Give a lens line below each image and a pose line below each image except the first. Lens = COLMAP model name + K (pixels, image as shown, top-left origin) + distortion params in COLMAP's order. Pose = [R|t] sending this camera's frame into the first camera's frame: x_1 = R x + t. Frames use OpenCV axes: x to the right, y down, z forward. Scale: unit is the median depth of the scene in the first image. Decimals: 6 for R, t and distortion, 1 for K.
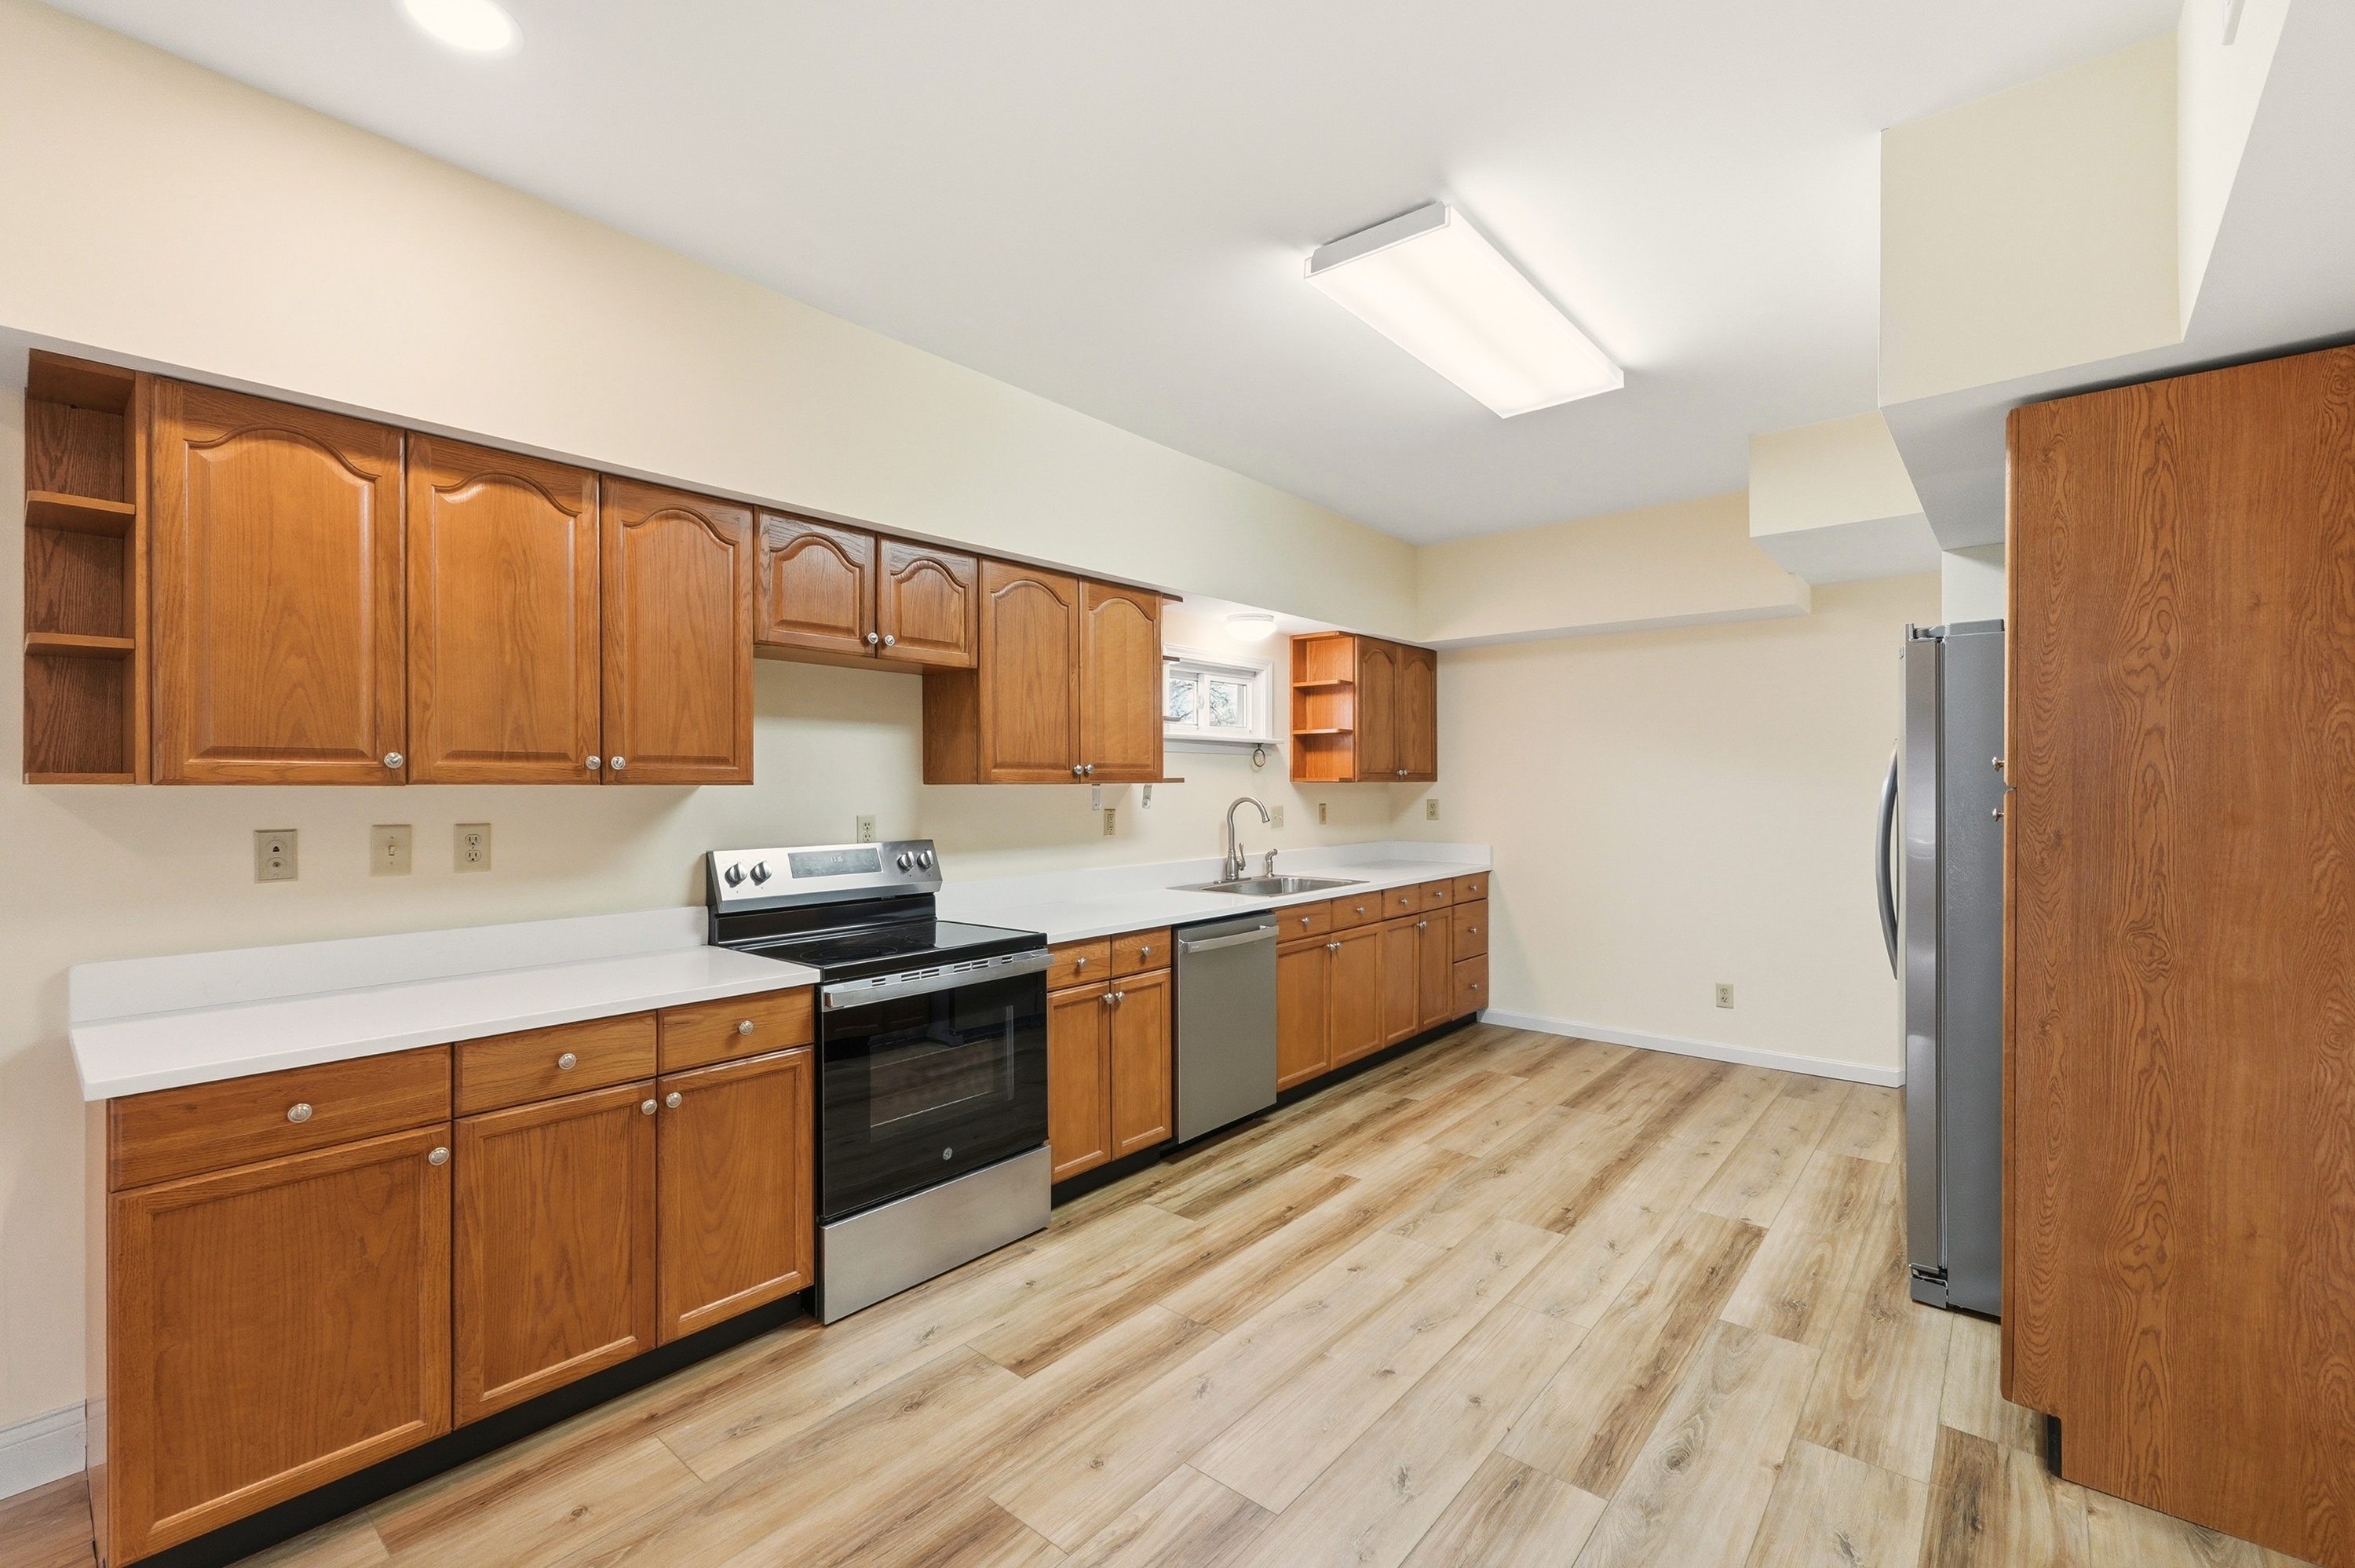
lens RADIAL K [[1003.3, 0, 1172.9], [0, 1003.3, 788.9], [0, 0, 1]] dist [-0.000579, -0.000467]
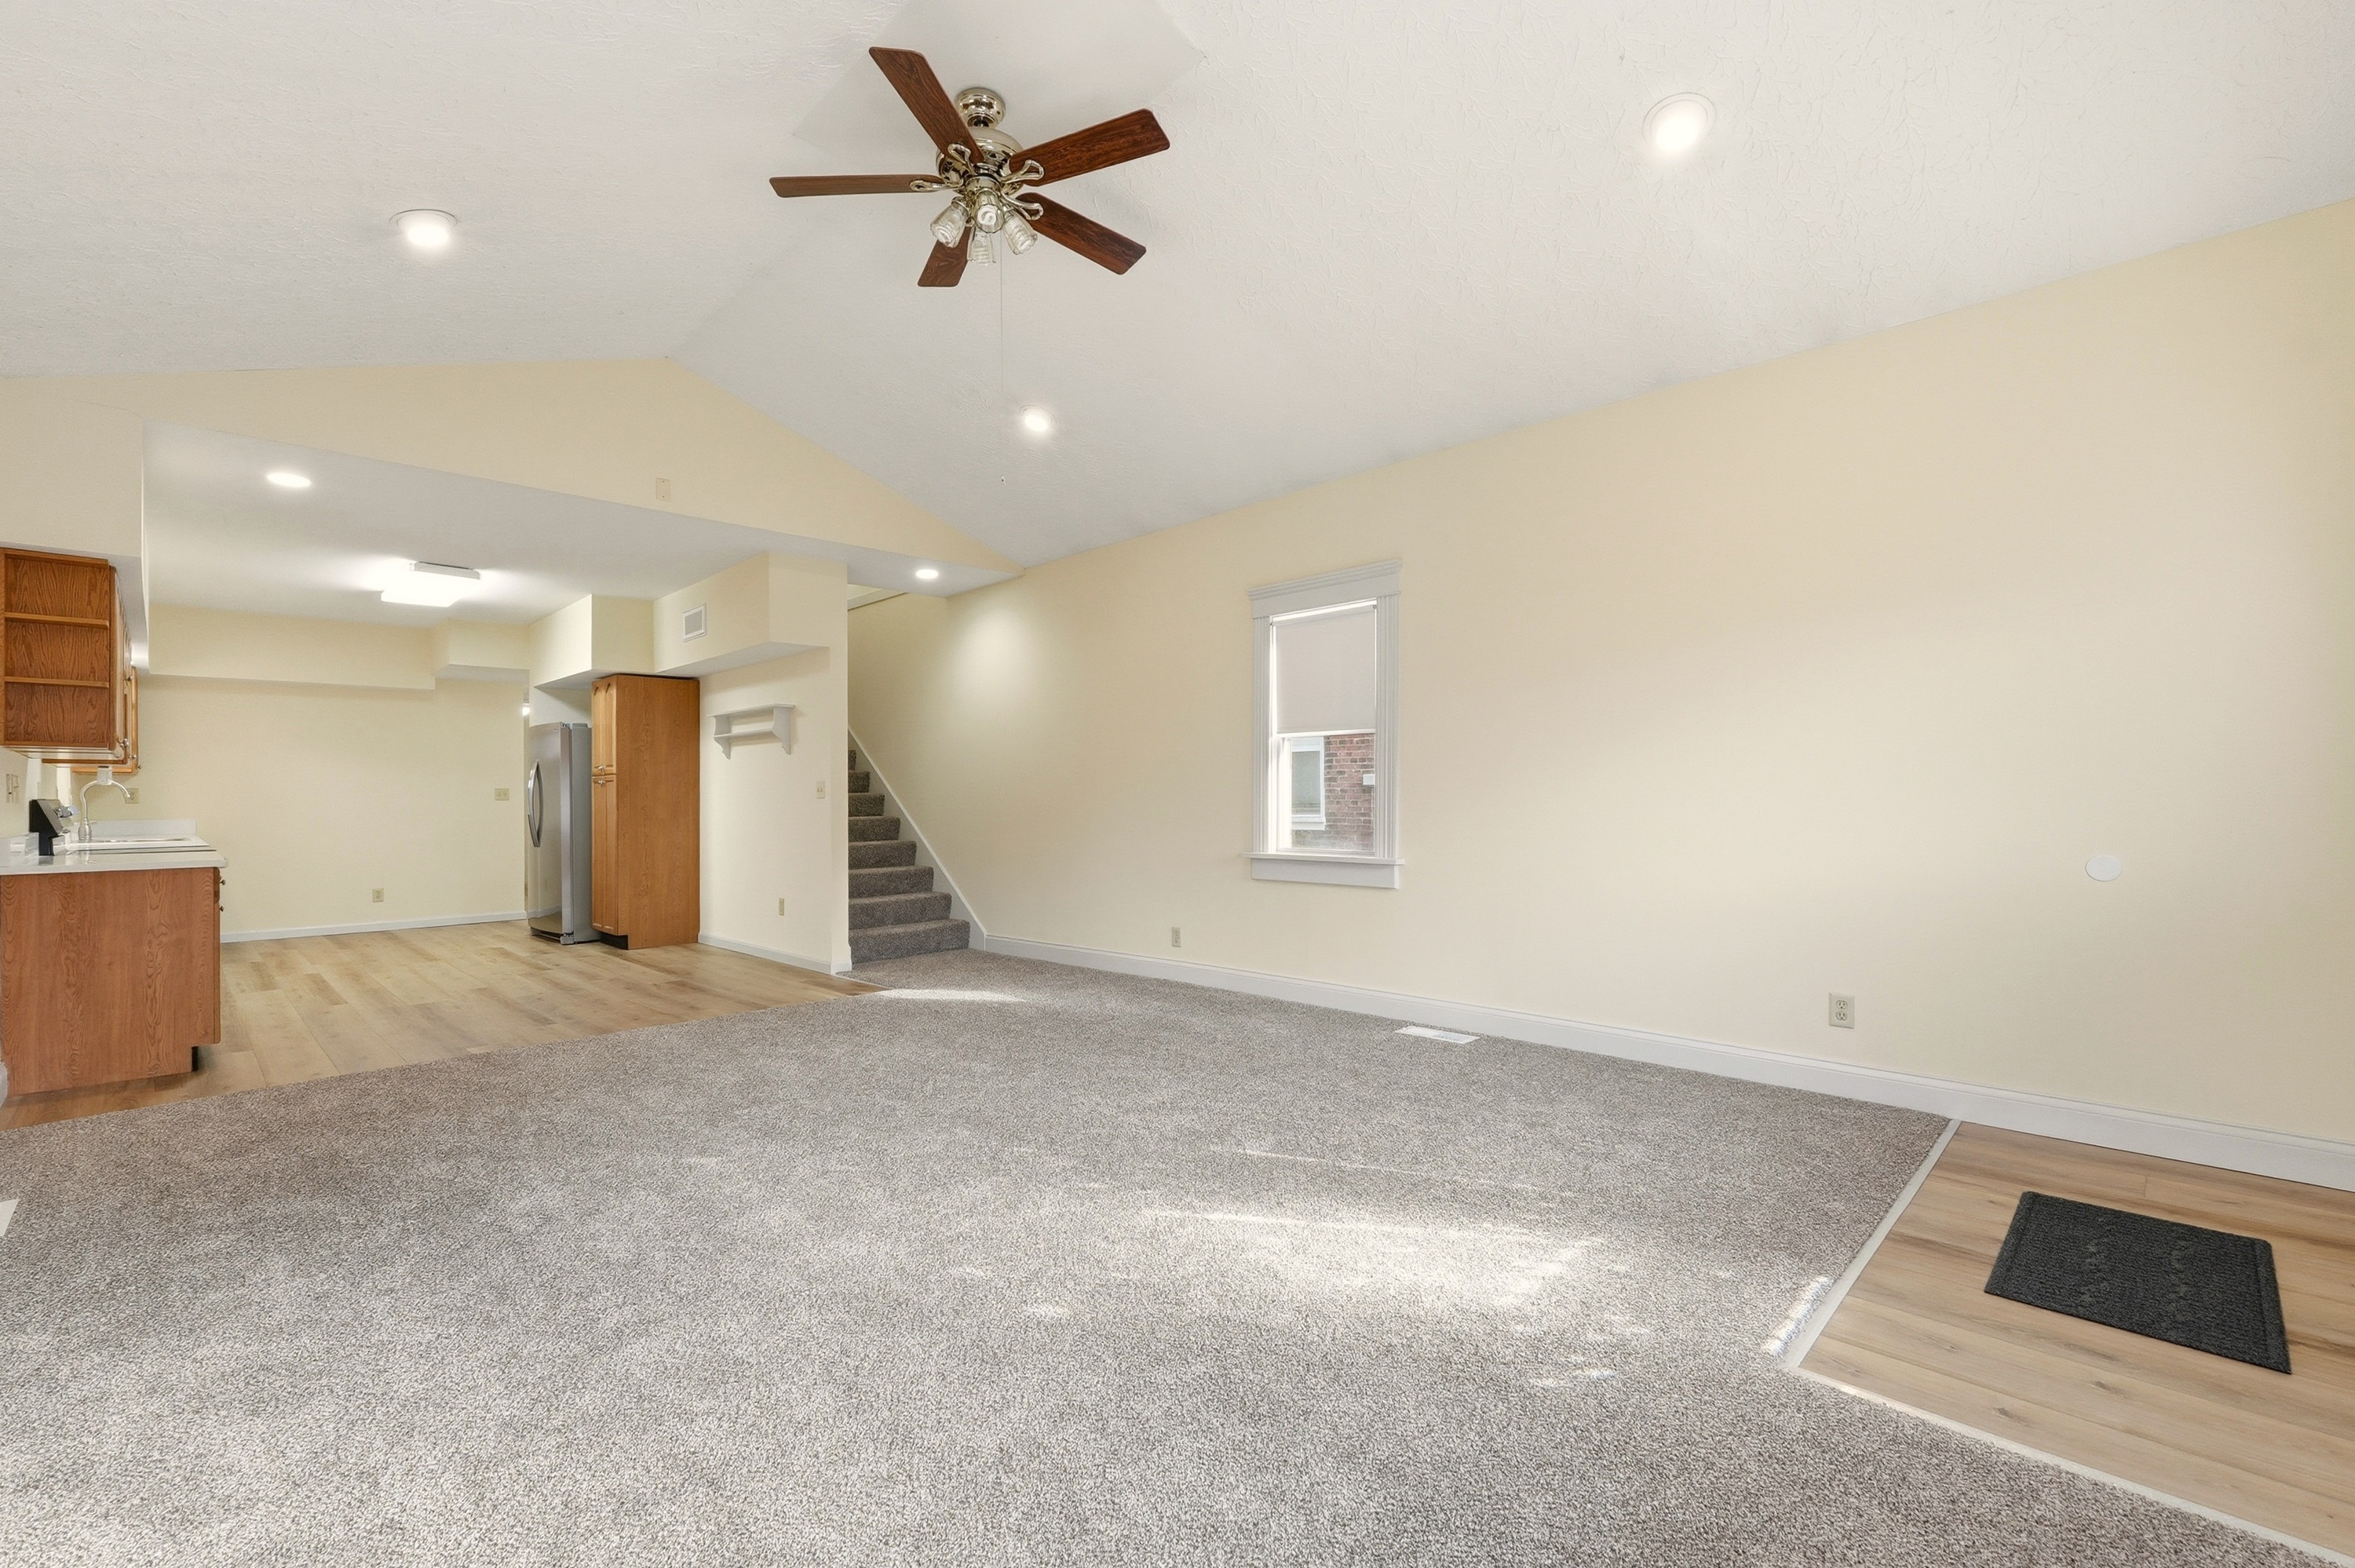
lens RADIAL K [[1003.3, 0, 1186.1], [0, 1003.3, 793.8], [0, 0, 1]] dist [-0.000579, -0.000467]
pose [[0.067549, 0.007728, 0.997686, -1.955065], [0.010851, 0.999905, -0.008480, 0.089227], [-0.997657, 0.011399, 0.067459, -0.983680]]
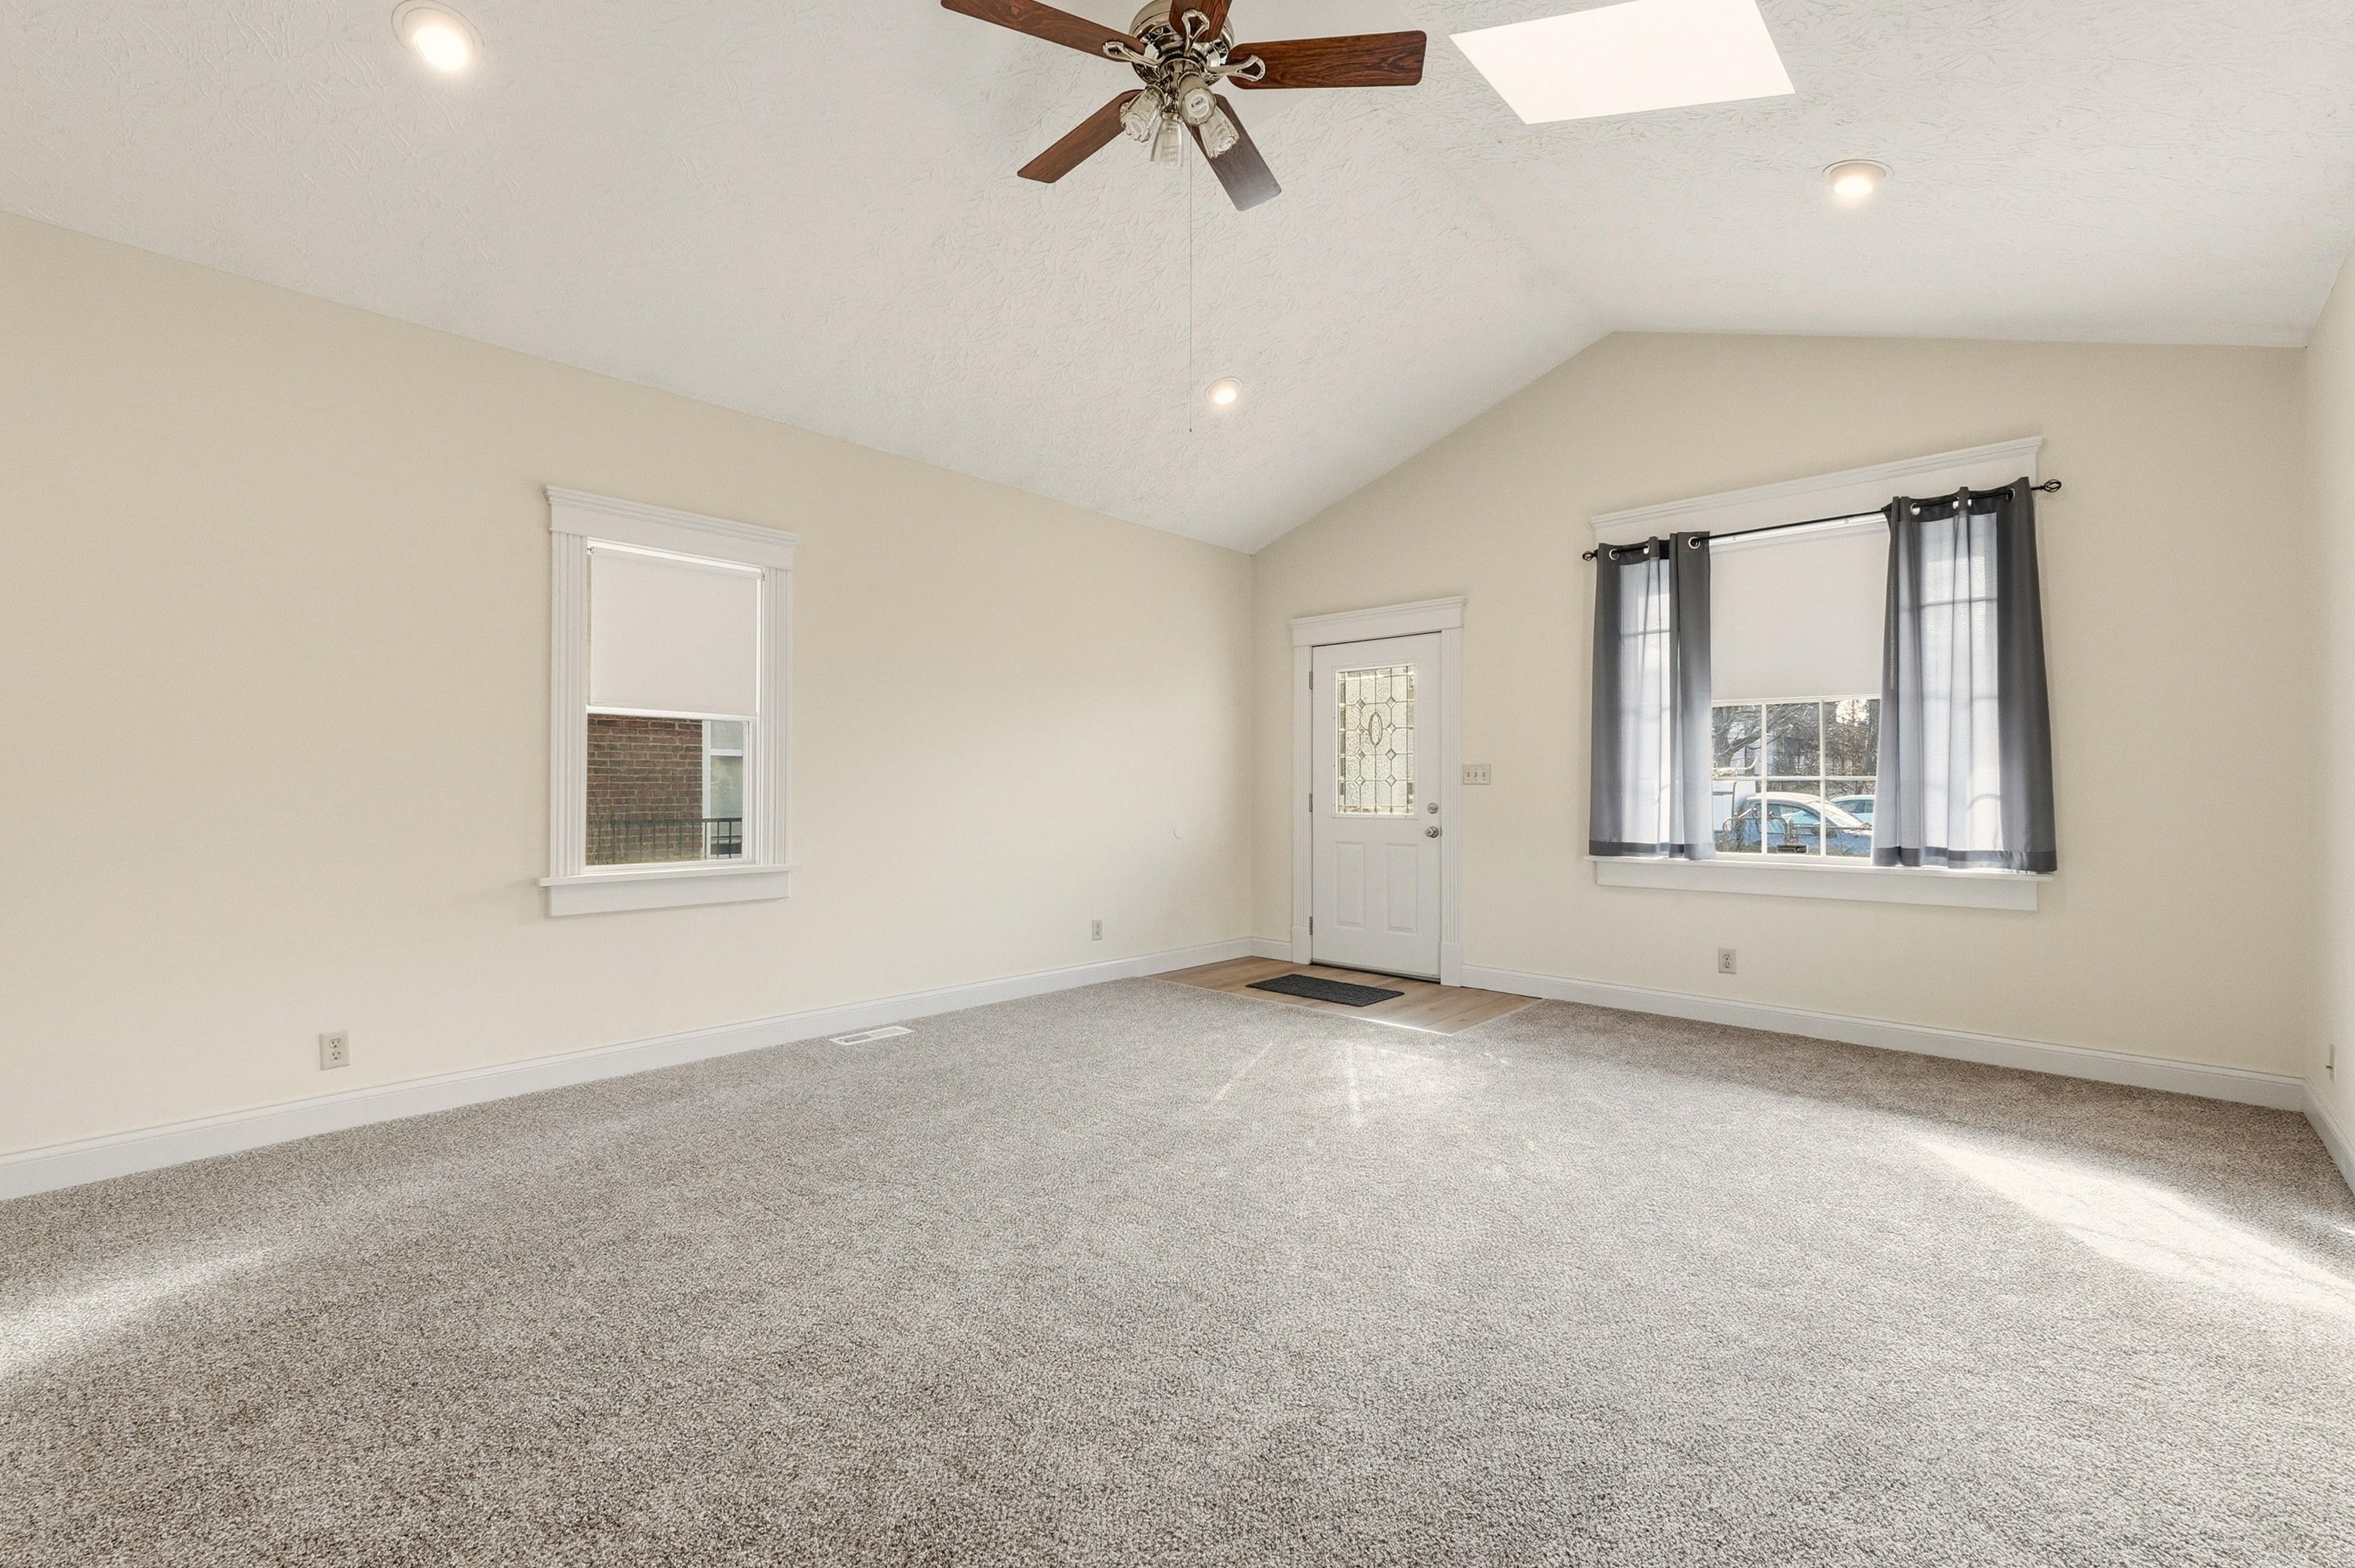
lens RADIAL K [[1003.3, 0, 1168.5], [0, 1003.3, 785.1], [0, 0, 1]] dist [-0.000579, -0.000467]
pose [[-0.999941, 0.002546, 0.010569, -0.833100], [0.002512, 0.999991, -0.003274, 0.079636], [-0.010577, -0.003247, -0.999939, 0.241657]]
